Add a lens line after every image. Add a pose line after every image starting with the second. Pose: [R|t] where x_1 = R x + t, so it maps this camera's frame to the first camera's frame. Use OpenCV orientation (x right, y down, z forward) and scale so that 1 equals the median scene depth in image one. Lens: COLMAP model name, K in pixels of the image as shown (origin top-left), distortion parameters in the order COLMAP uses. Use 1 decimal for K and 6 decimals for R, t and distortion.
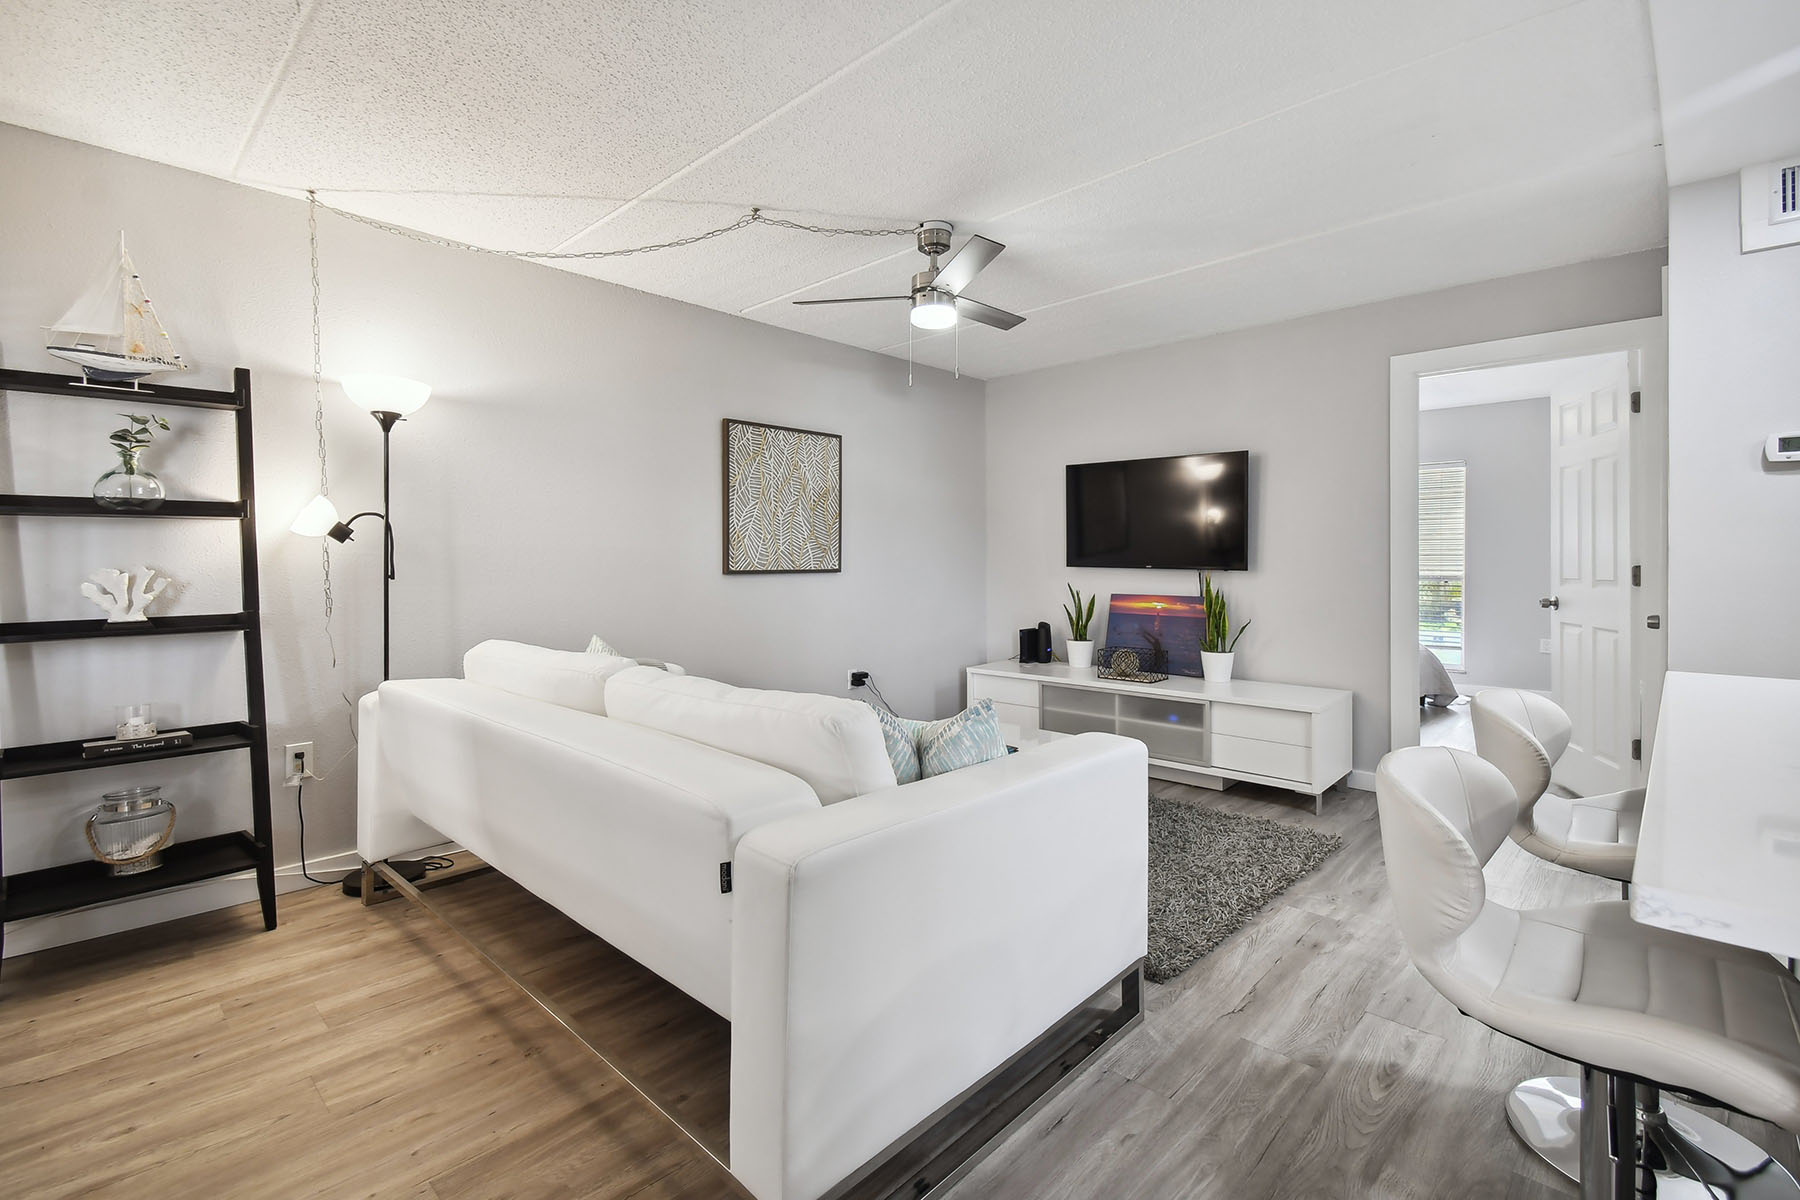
lens RADIAL K [[806.6, 0, 898.8], [0, 806.6, 565.7], [0, 0, 1]] dist [0.048712, -0.027587]
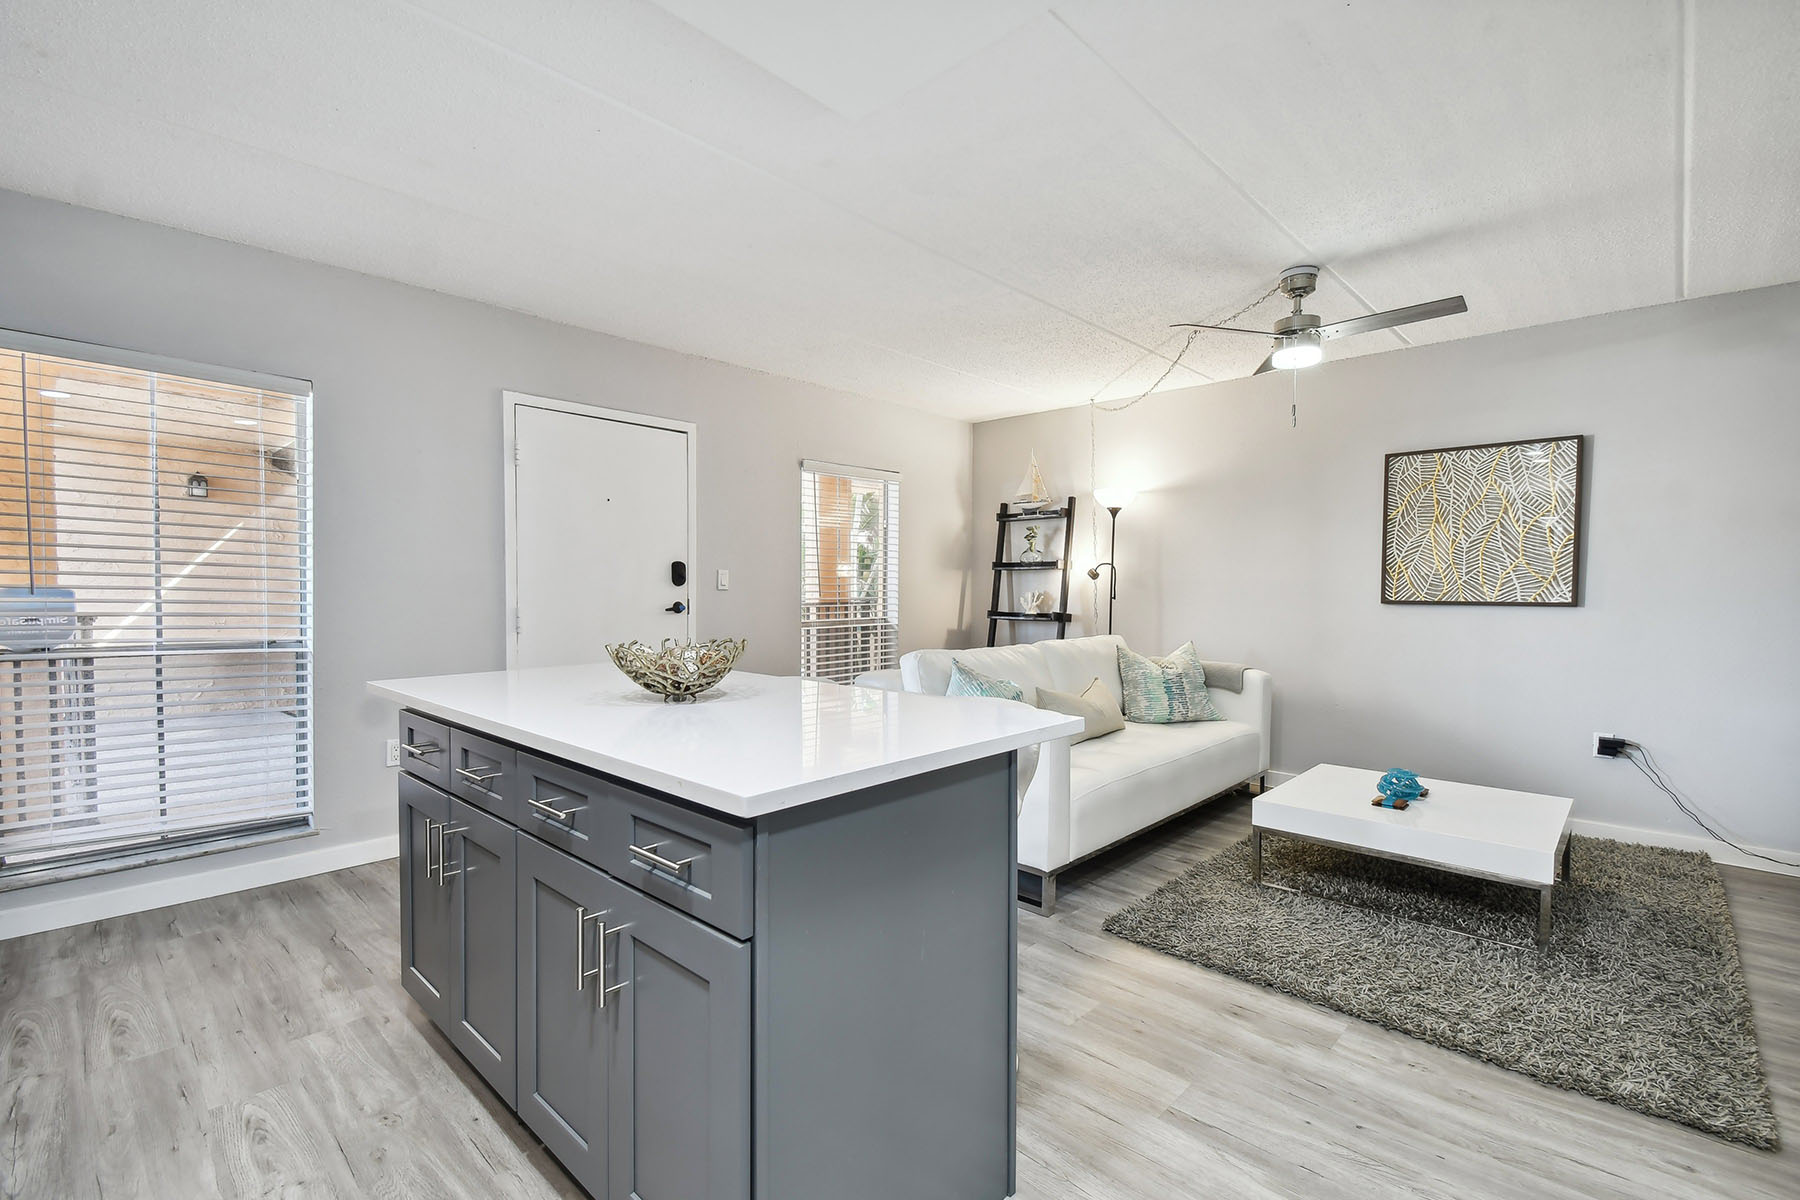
lens RADIAL K [[803.5, 0, 897.2], [0, 803.5, 619.1], [0, 0, 1]] dist [0.045276, -0.028528]
pose [[0.005233, 0.042265, -0.999093, 0.834512], [-0.012210, 0.999035, 0.042199, -0.006502], [0.999912, 0.011978, 0.005744, 0.365328]]
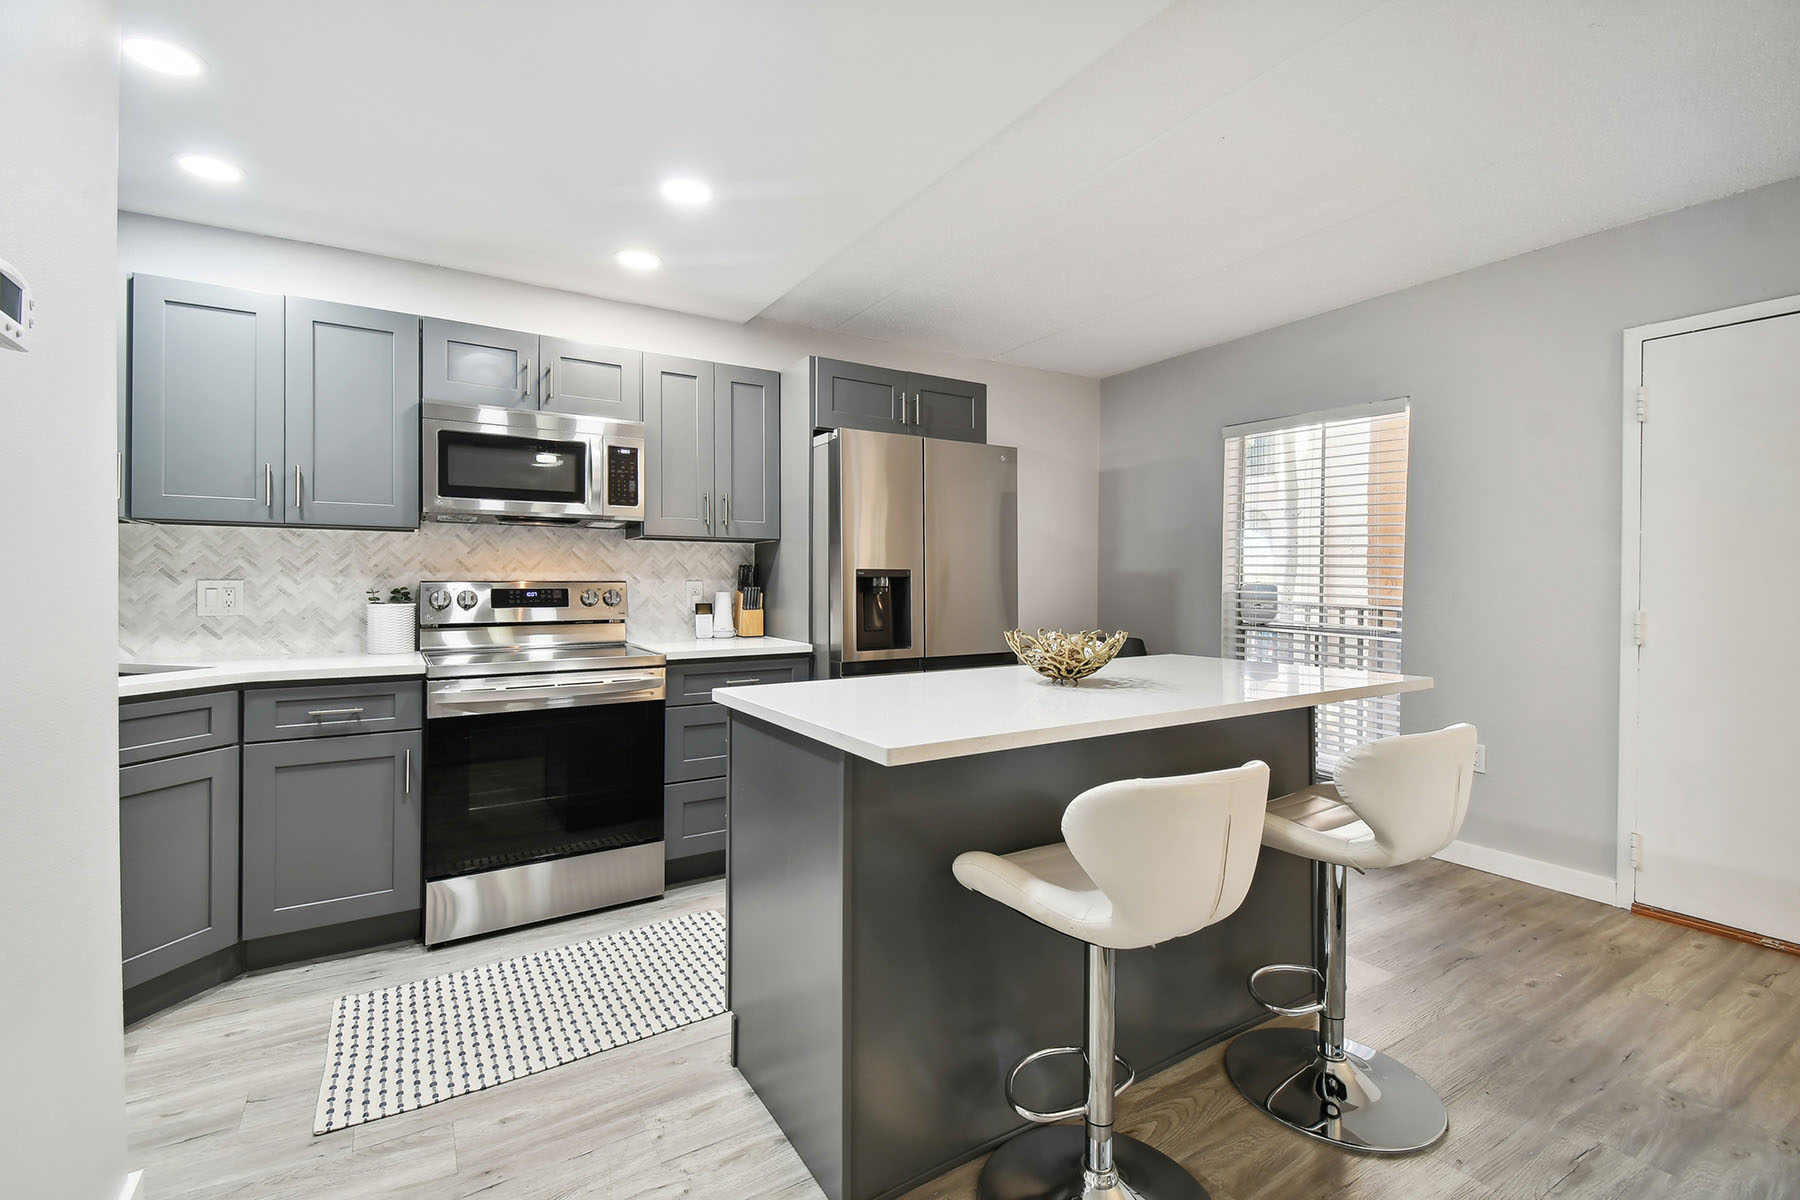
lens RADIAL K [[789.2, 0, 891.0], [0, 789.2, 582.2], [0, 0, 1]] dist [0.046636, -0.027235]
pose [[-0.967605, -0.000255, 0.252467, 0.353318], [0.002458, 0.999943, 0.010430, -0.008893], [-0.252455, 0.010713, -0.967549, 0.760750]]
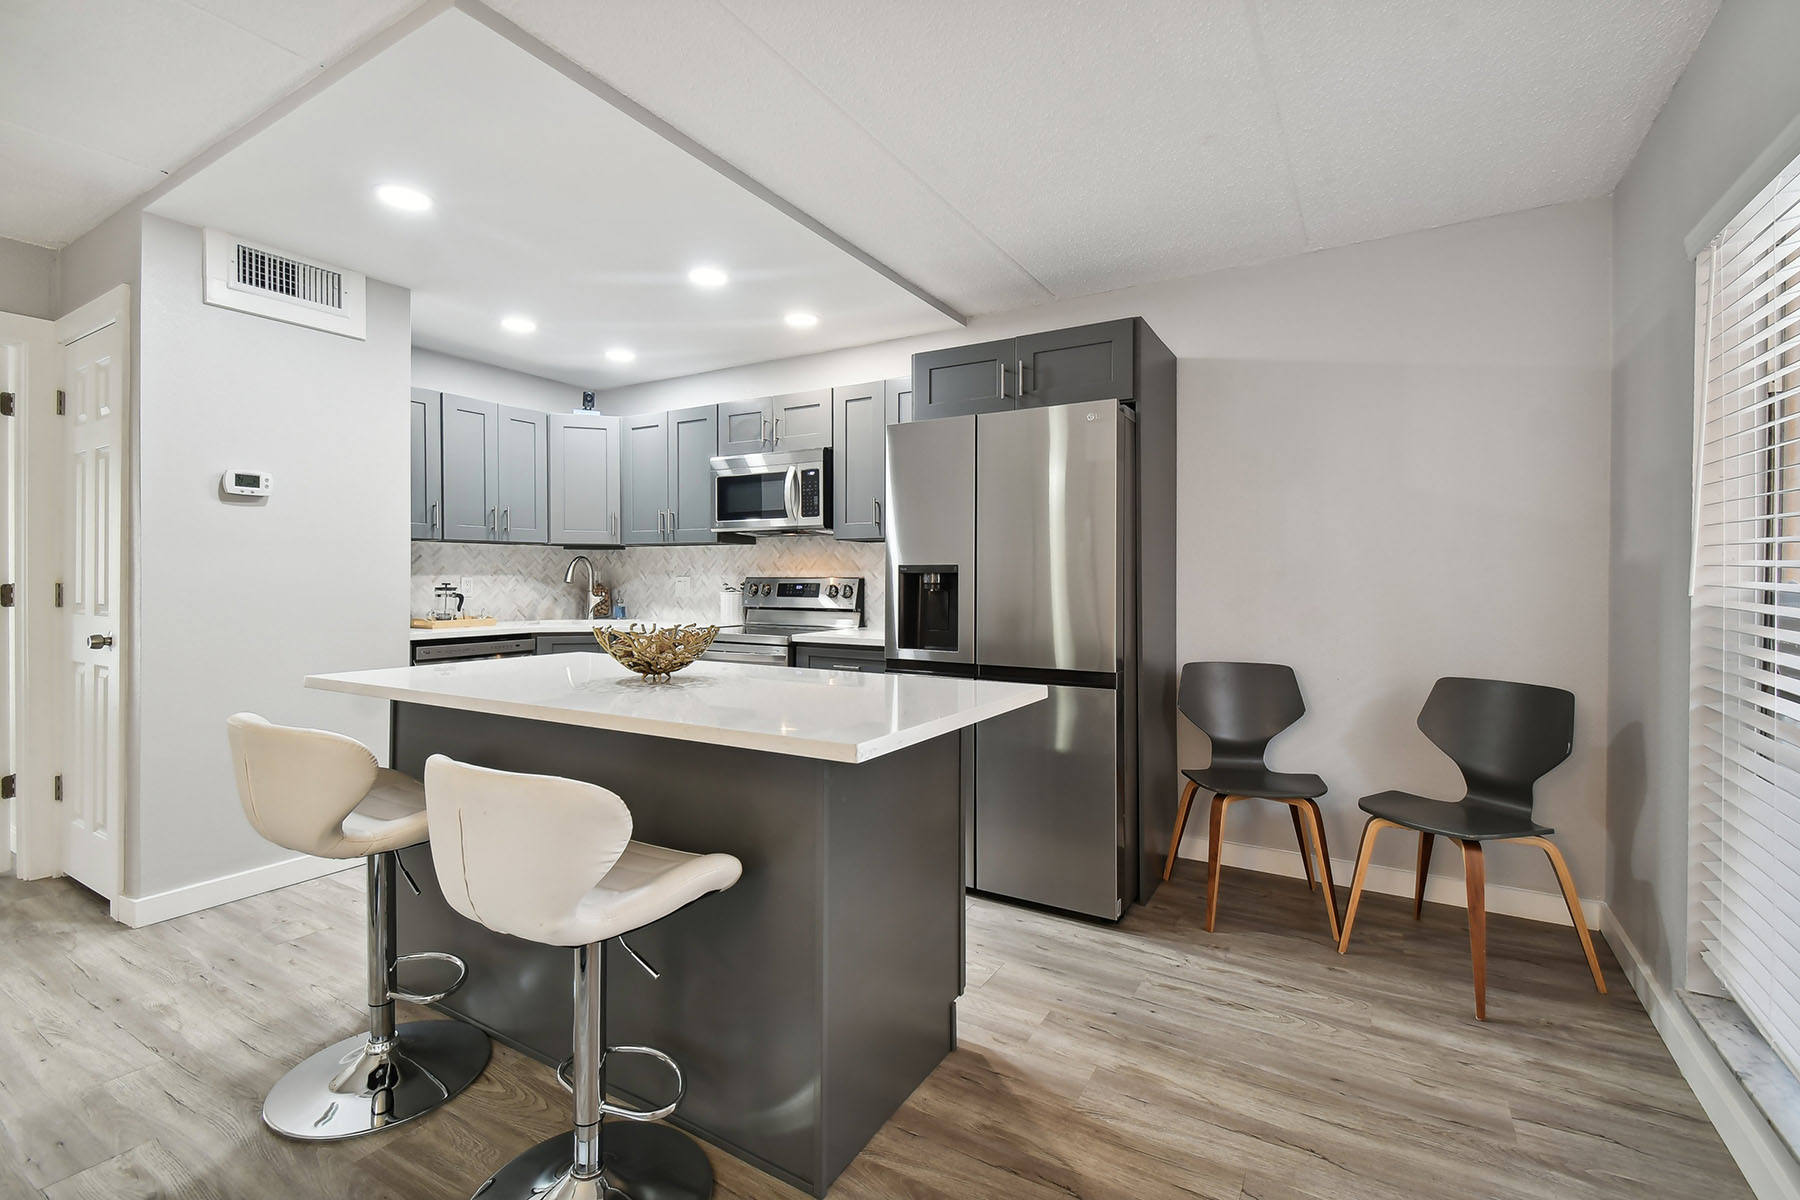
lens RADIAL K [[799.1, 0, 890.1], [0, 799.1, 576.1], [0, 0, 1]] dist [0.038108, -0.021480]
pose [[-0.219855, 0.002660, 0.975529, -0.156849], [0.004762, 0.999987, -0.001653, -0.002235], [-0.975521, 0.004282, -0.219865, 0.210352]]
